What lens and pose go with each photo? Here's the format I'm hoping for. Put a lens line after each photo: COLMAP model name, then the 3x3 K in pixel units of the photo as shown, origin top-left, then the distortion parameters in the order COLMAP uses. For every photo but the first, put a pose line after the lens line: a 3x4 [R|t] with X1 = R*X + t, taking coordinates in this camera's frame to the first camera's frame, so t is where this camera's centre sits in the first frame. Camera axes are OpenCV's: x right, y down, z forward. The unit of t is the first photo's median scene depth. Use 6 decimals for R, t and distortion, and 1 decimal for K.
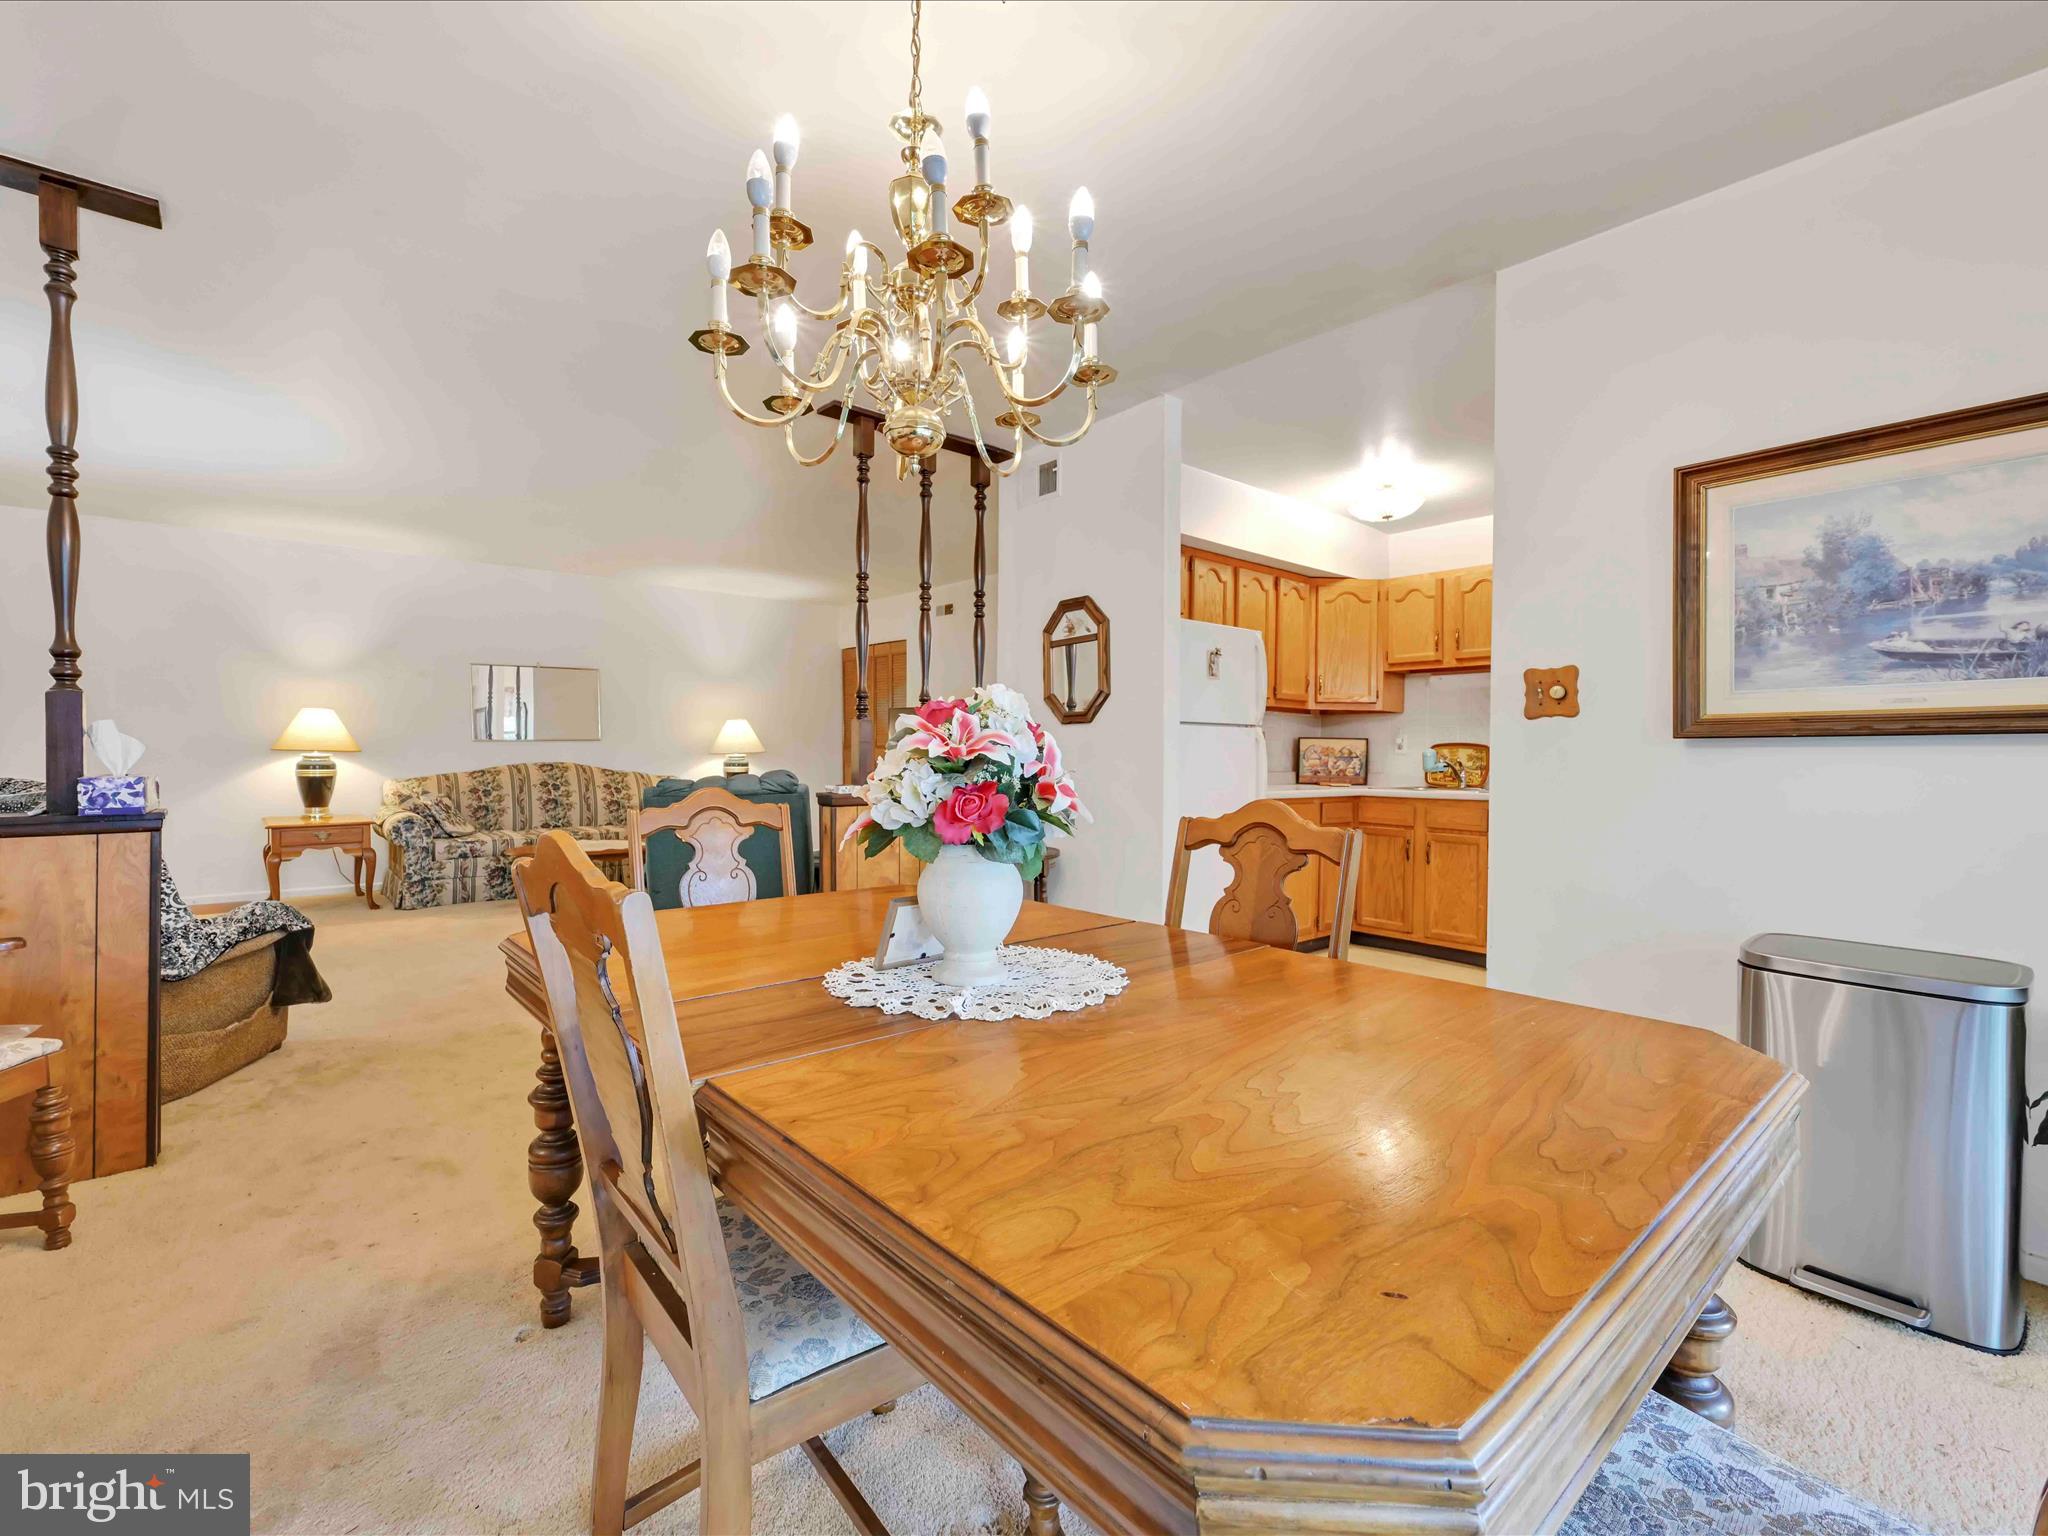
lens RADIAL K [[914.9, 0, 1031.9], [0, 914.9, 773.1], [0, 0, 1]] dist [-0.002501, -0.000045]
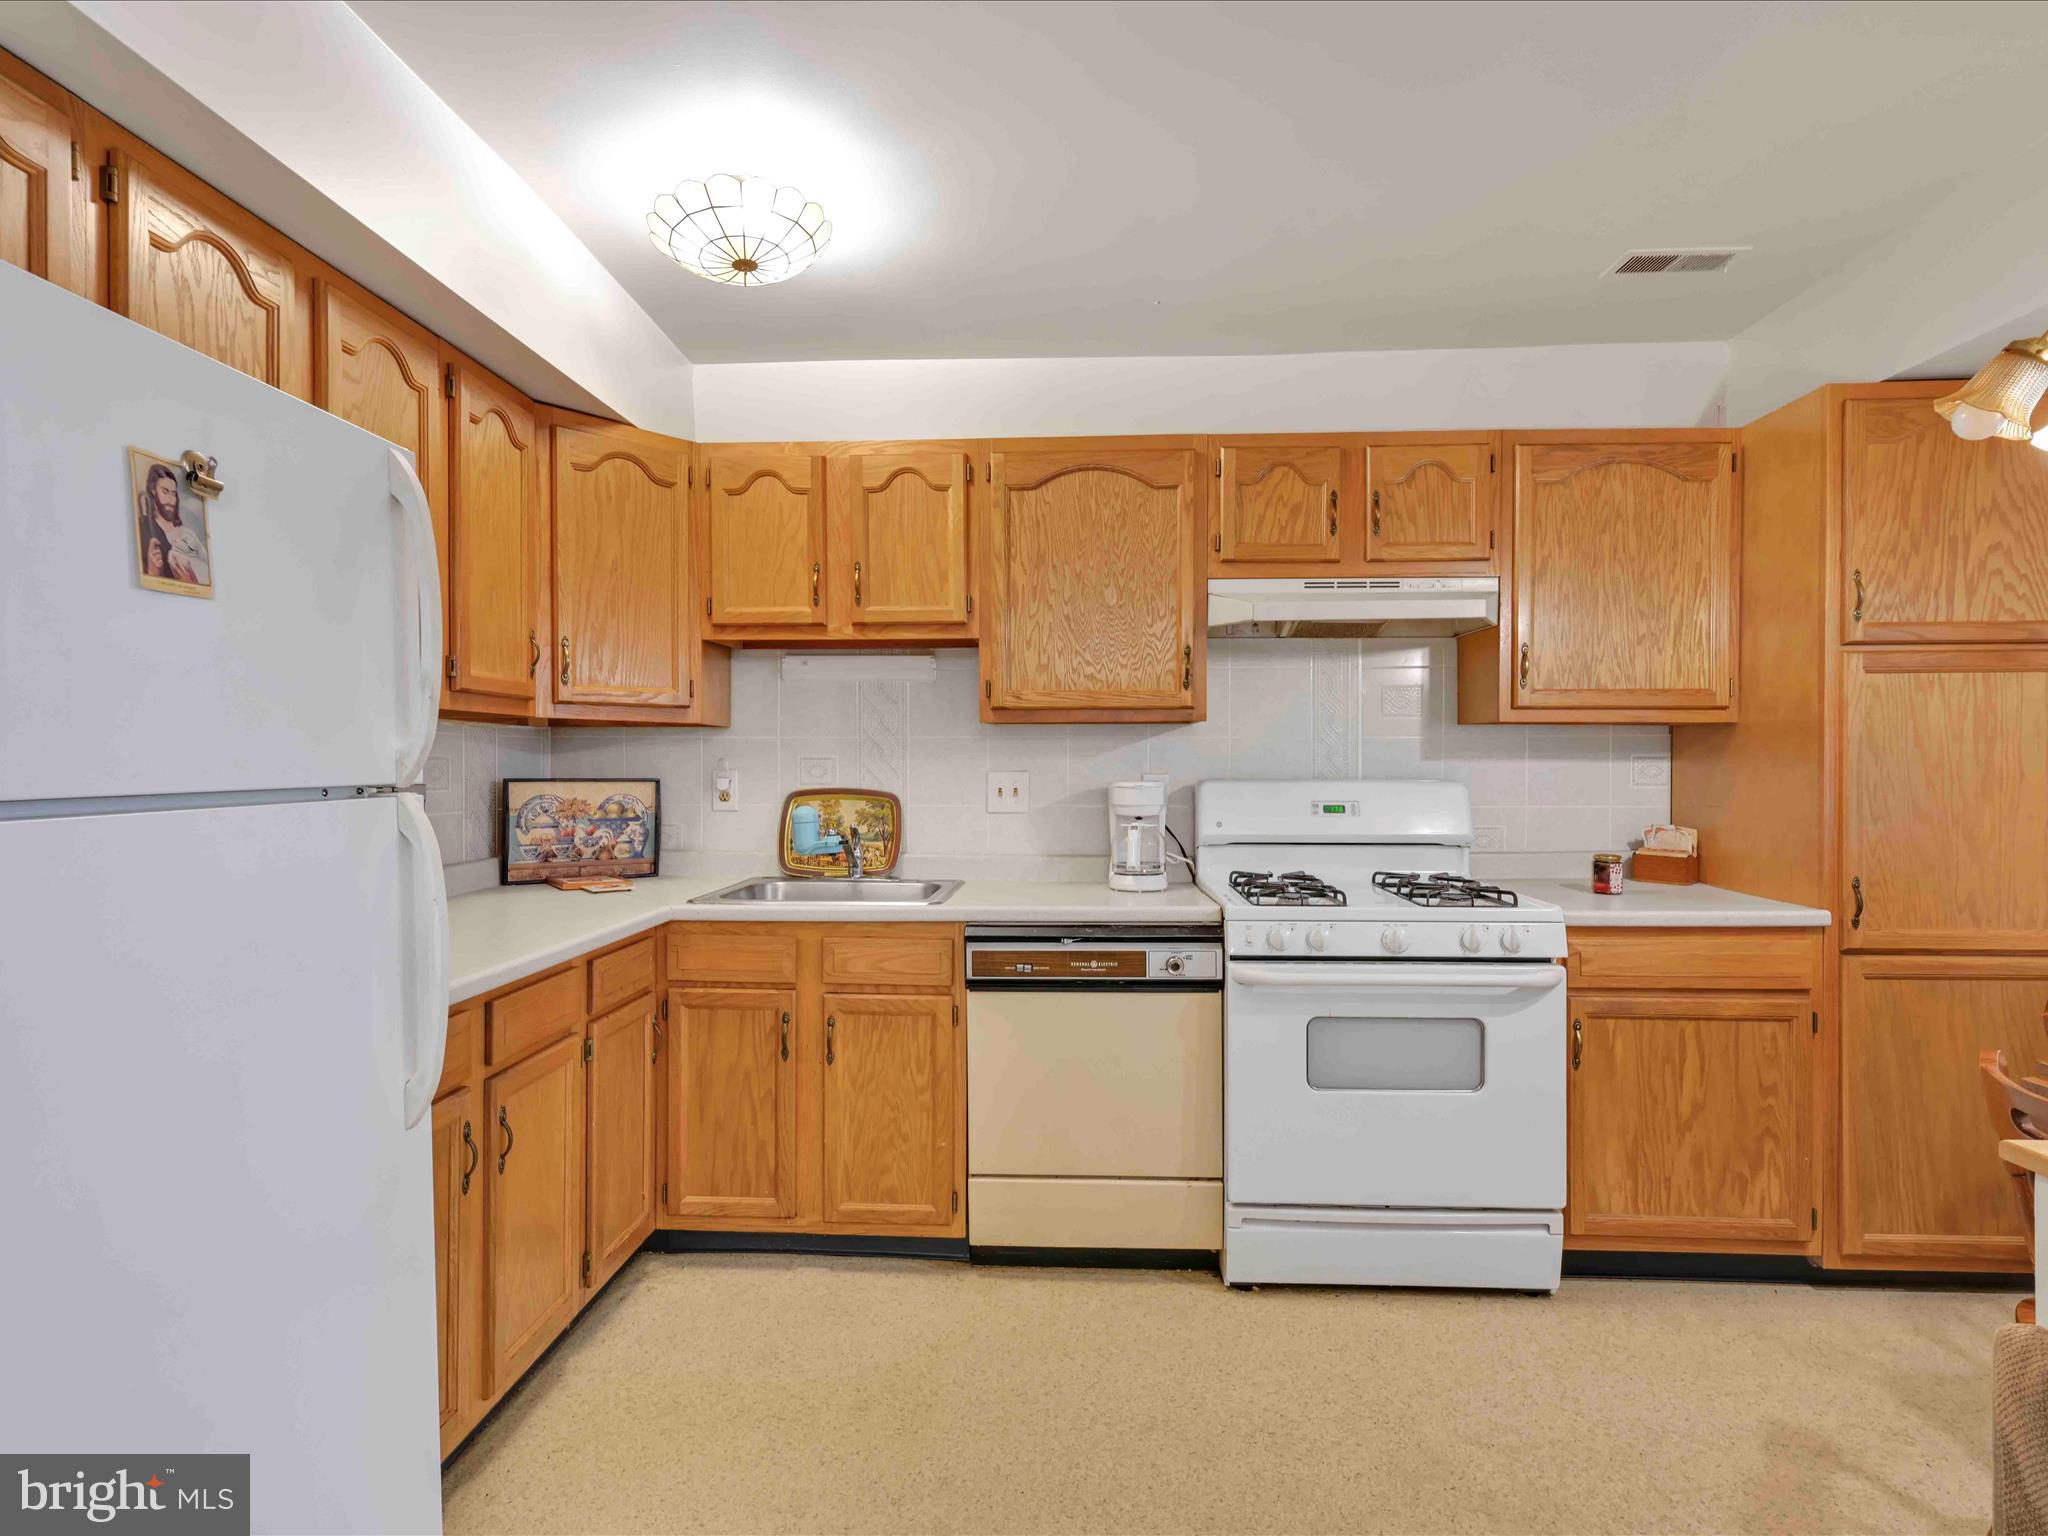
lens RADIAL K [[1027.5, 0, 1024.0], [0, 1027.5, 768.0], [0, 0, 1]] dist [-0.002376, -0.000327]
pose [[0.700022, -0.014737, 0.713970, 0.114426], [0.020088, 0.999798, 0.000942, -0.039942], [-0.713839, 0.013683, 0.700176, 0.477563]]
